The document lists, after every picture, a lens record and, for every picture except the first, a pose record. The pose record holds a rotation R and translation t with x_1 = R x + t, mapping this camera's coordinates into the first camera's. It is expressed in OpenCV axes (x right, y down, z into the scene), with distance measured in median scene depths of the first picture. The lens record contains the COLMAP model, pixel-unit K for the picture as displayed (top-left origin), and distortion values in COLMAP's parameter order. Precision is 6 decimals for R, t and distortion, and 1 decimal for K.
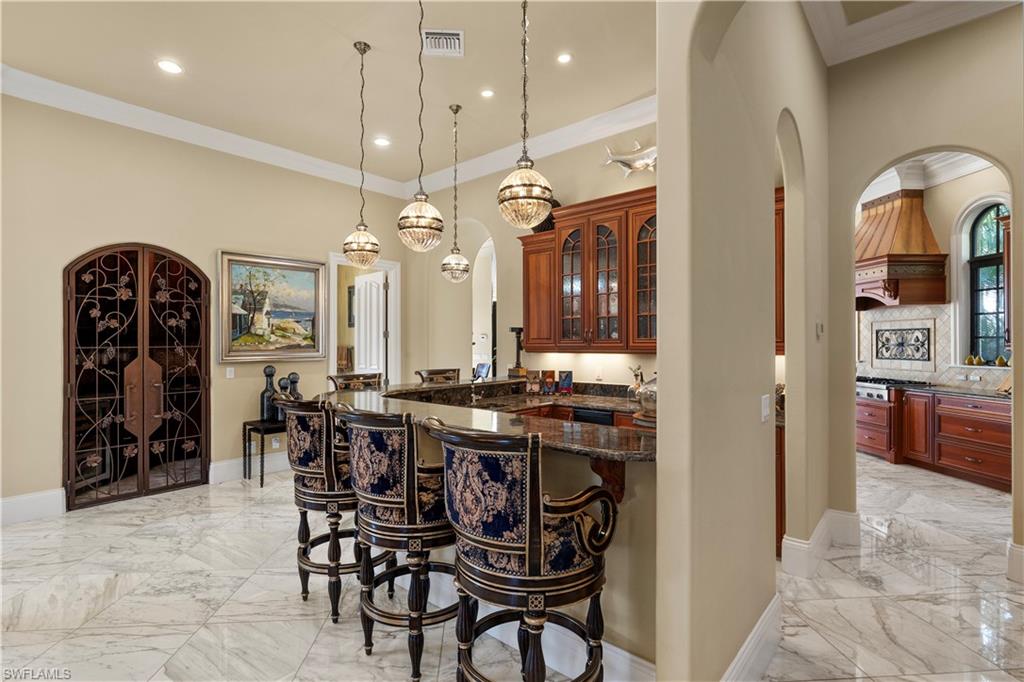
lens RADIAL K [[480.9, 0, 514.2], [0, 480.9, 341.6], [0, 0, 1]] dist [-0.003233, -0.000172]
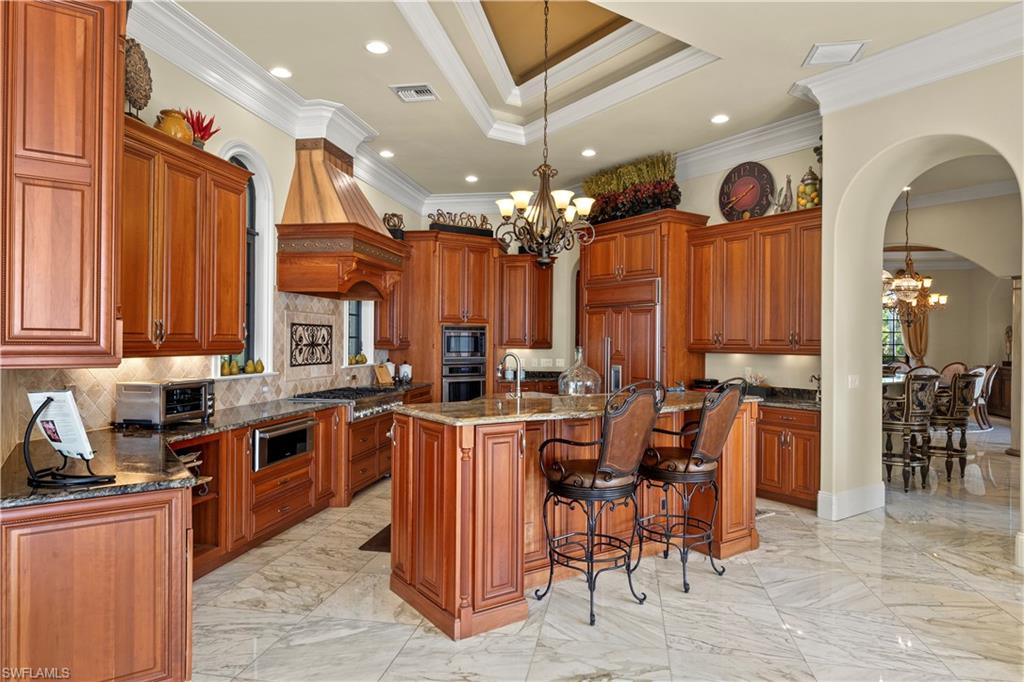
lens RADIAL K [[614.4, 0, 512.6], [0, 614.4, 337.2], [0, 0, 1]] dist [-0.016563, -0.001070]
pose [[-0.968497, -0.003601, 0.249001, 0.290686], [-0.005977, 0.999944, -0.008786, 0.001044], [-0.248955, -0.009998, -0.968463, 2.031727]]
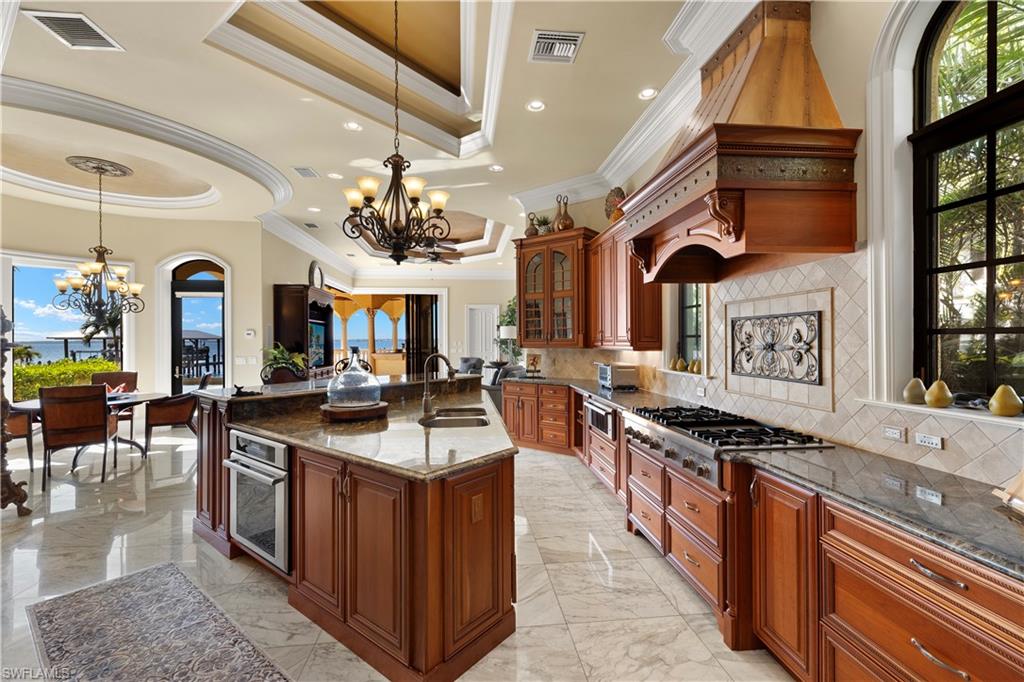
lens RADIAL K [[442.9, 0, 516.7], [0, 442.9, 339.5], [0, 0, 1]] dist [0.007692, -0.000891]
pose [[0.998577, -0.003050, 0.053243, 0.580522], [0.002979, 0.999995, 0.001412, -0.003533], [-0.053247, -0.001252, 0.998581, 0.624983]]
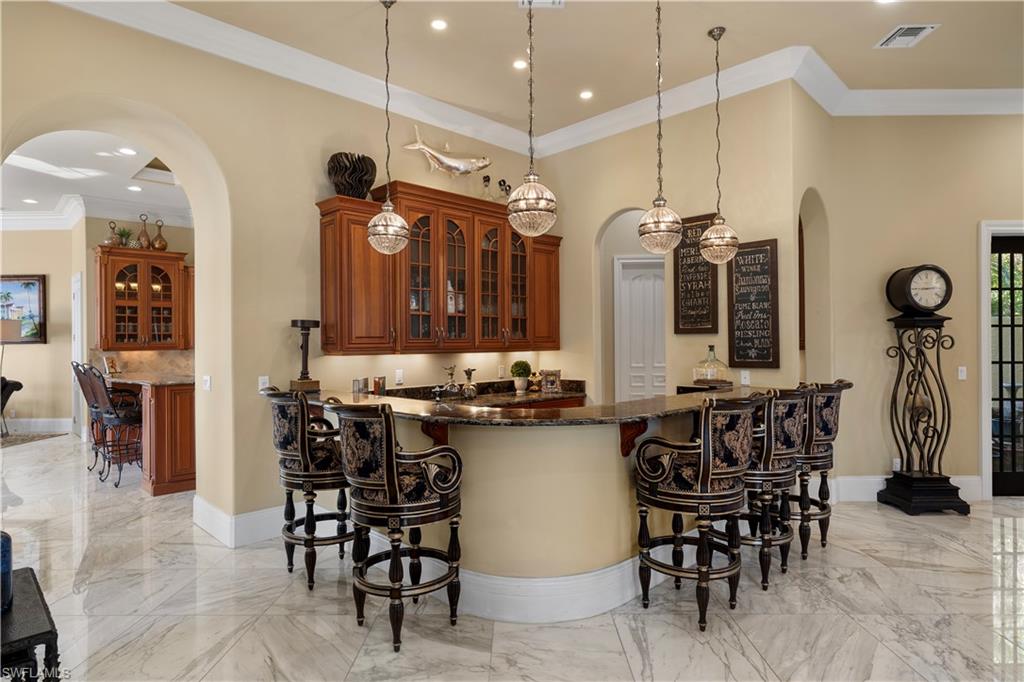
lens RADIAL K [[583.6, 0, 511.0], [0, 583.6, 341.9], [0, 0, 1]] dist [-0.000361, 0.001153]
pose [[0.081368, 0.003938, 0.996676, -0.726782], [0.004054, 0.999983, -0.004282, 0.005729], [-0.996676, 0.004389, 0.081351, 0.579282]]
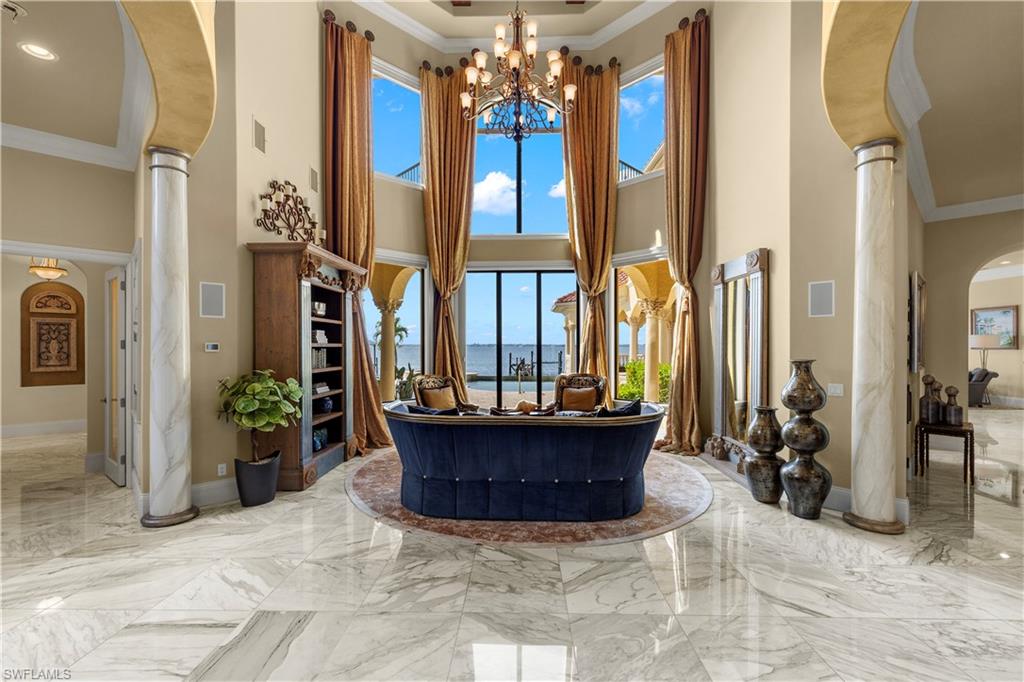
lens RADIAL K [[442.9, 0, 509.7], [0, 442.9, 346.0], [0, 0, 1]] dist [0.007692, -0.000891]
pose [[0.997834, 0.006262, -0.065480, -1.284271], [-0.005771, 0.999954, 0.007681, -0.020004], [0.065525, -0.007286, 0.997824, -0.075690]]
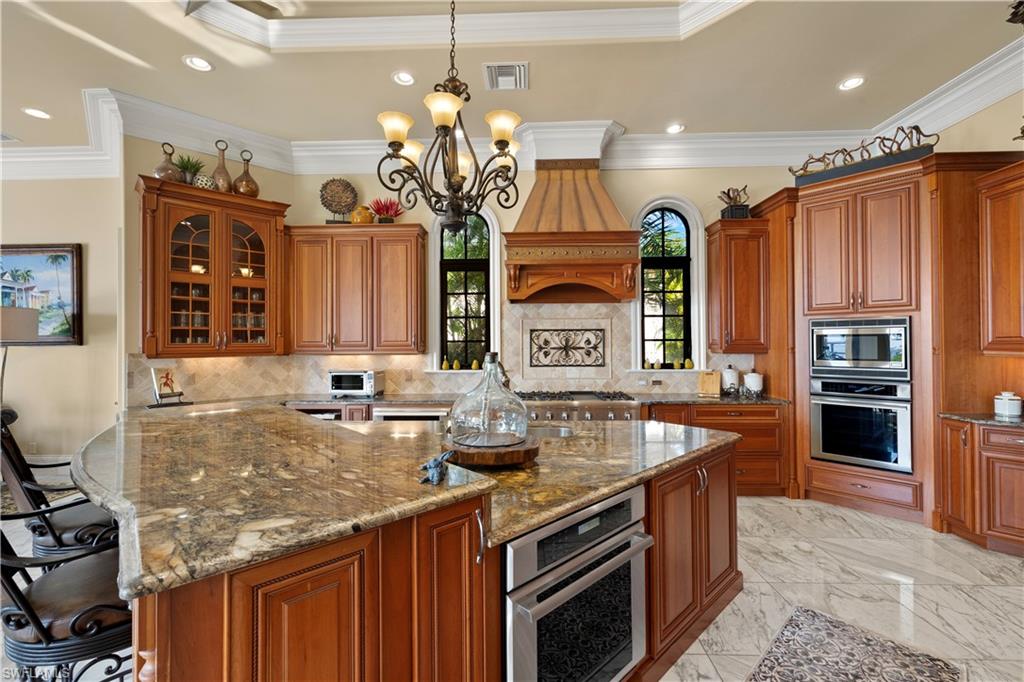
lens RADIAL K [[442.9, 0, 511.6], [0, 442.9, 337.9], [0, 0, 1]] dist [0.007692, -0.000891]
pose [[0.104480, 0.013979, 0.994429, 0.048091], [0.002898, 0.999893, -0.014360, -0.000594], [-0.994523, 0.004382, 0.104428, 1.113794]]
